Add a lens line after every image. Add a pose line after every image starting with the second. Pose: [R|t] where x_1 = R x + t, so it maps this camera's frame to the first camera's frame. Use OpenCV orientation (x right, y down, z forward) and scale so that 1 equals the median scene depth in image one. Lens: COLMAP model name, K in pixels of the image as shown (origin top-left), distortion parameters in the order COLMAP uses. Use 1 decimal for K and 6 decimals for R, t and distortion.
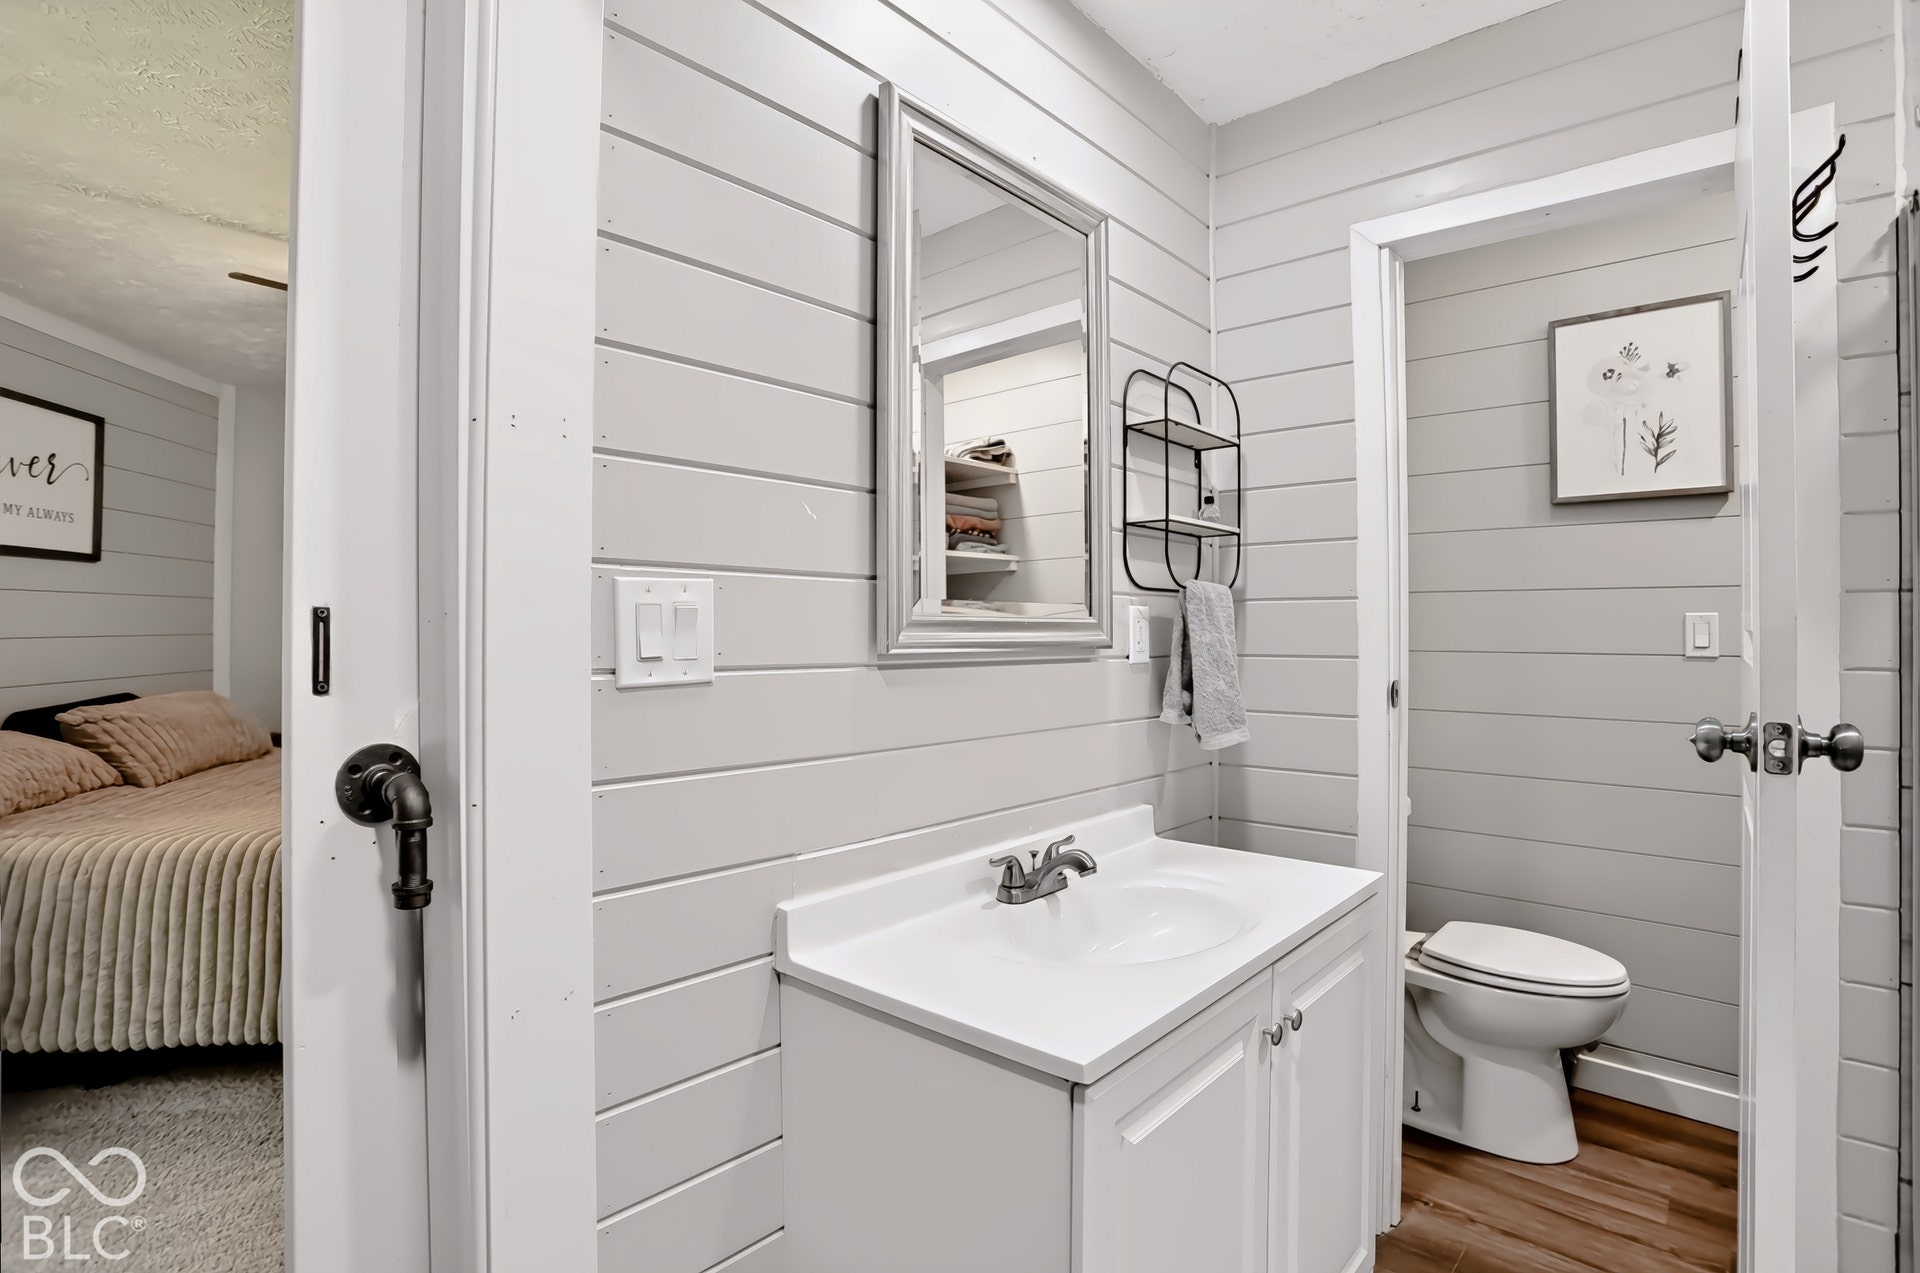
lens RADIAL K [[940.9, 0, 978.9], [0, 940.9, 608.2], [0, 0, 1]] dist [-0.069706, 0.030659]
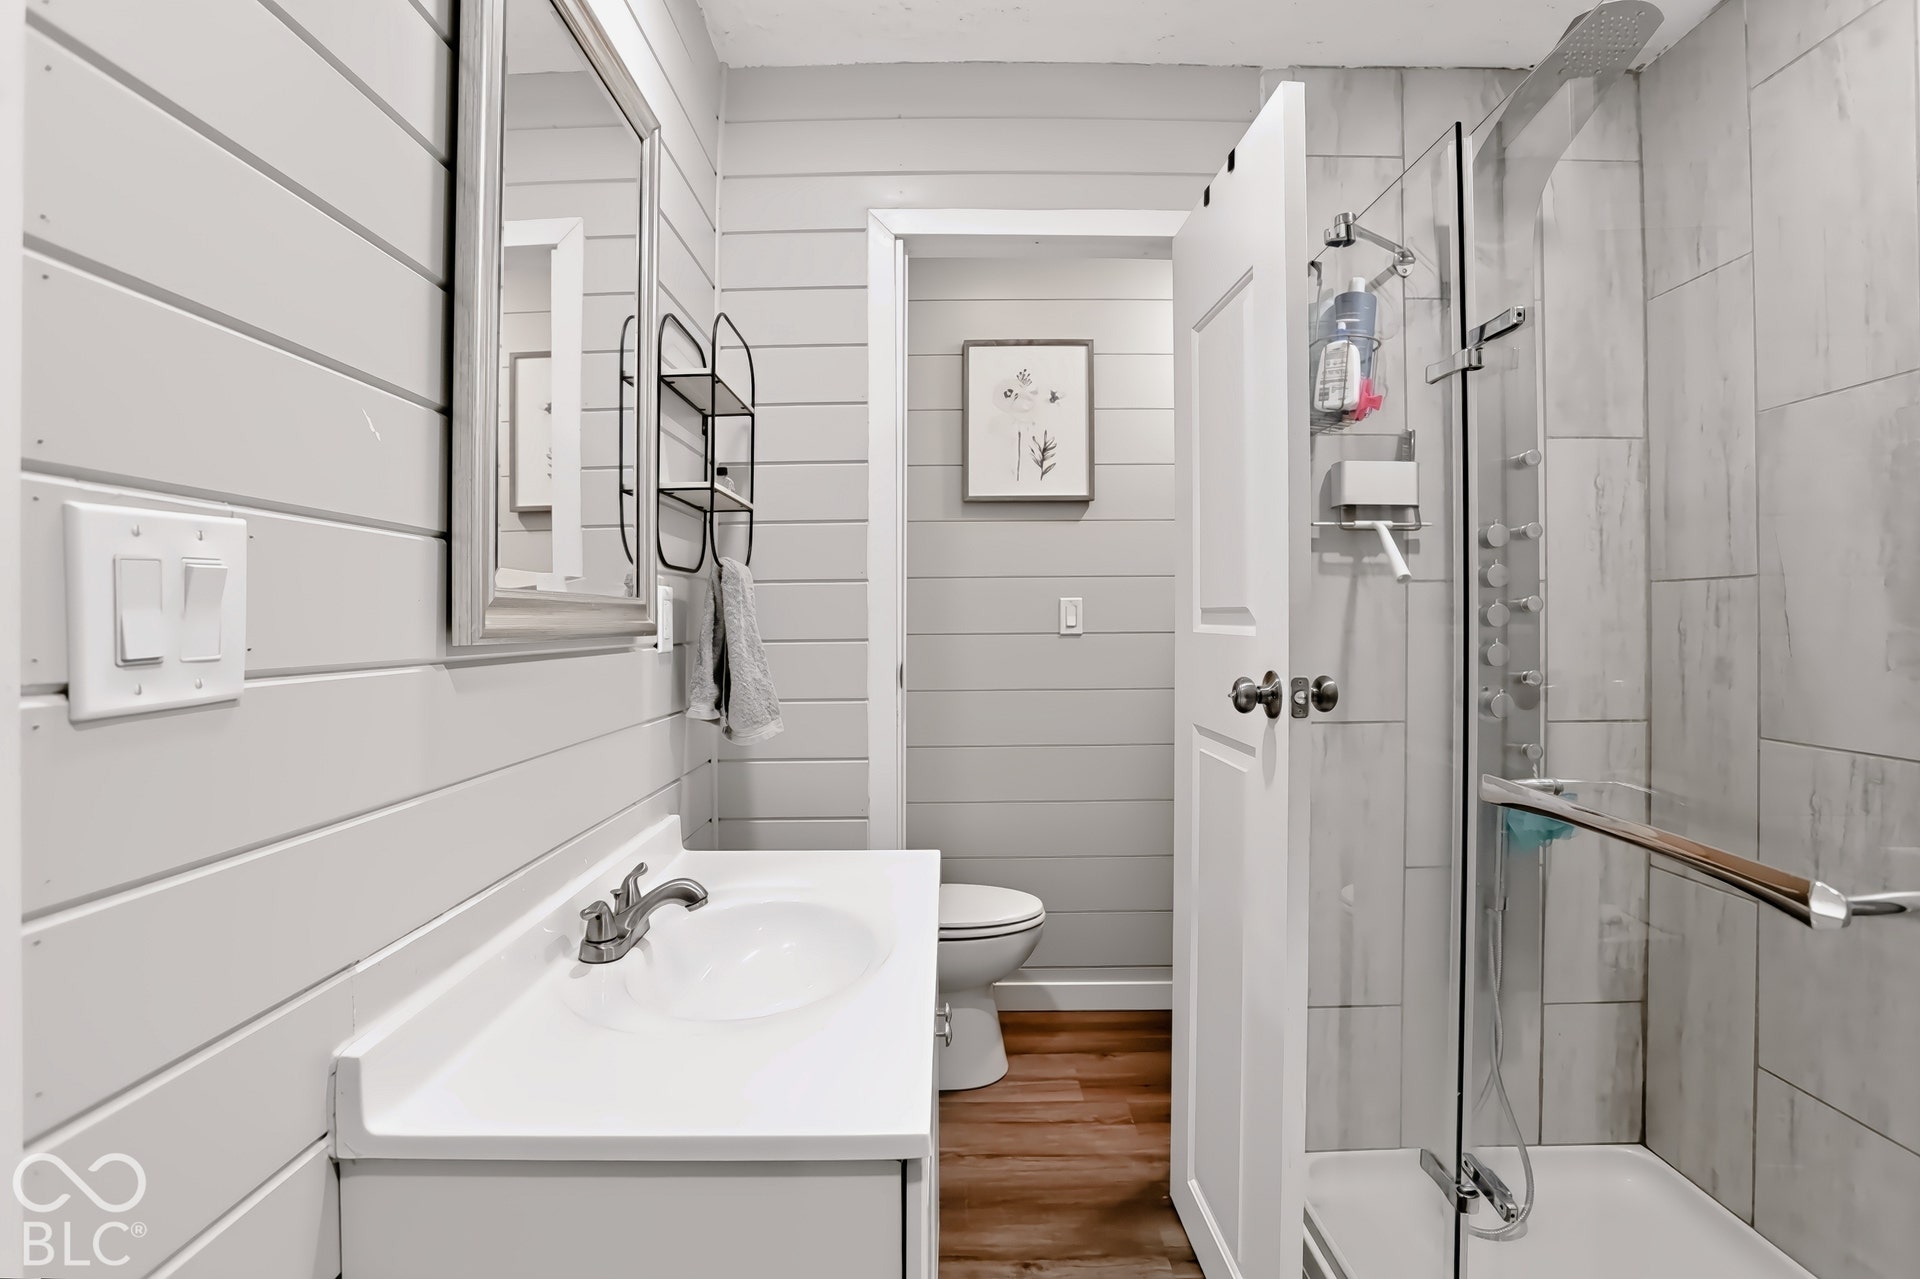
lens RADIAL K [[948.8, 0, 955.1], [0, 948.8, 597.9], [0, 0, 1]] dist [-0.086289, 0.046243]
pose [[0.760997, 0.002992, 0.648748, -0.184092], [-0.001710, 0.999995, -0.002606, 0.010142], [-0.648753, 0.000874, 0.760999, 0.165261]]
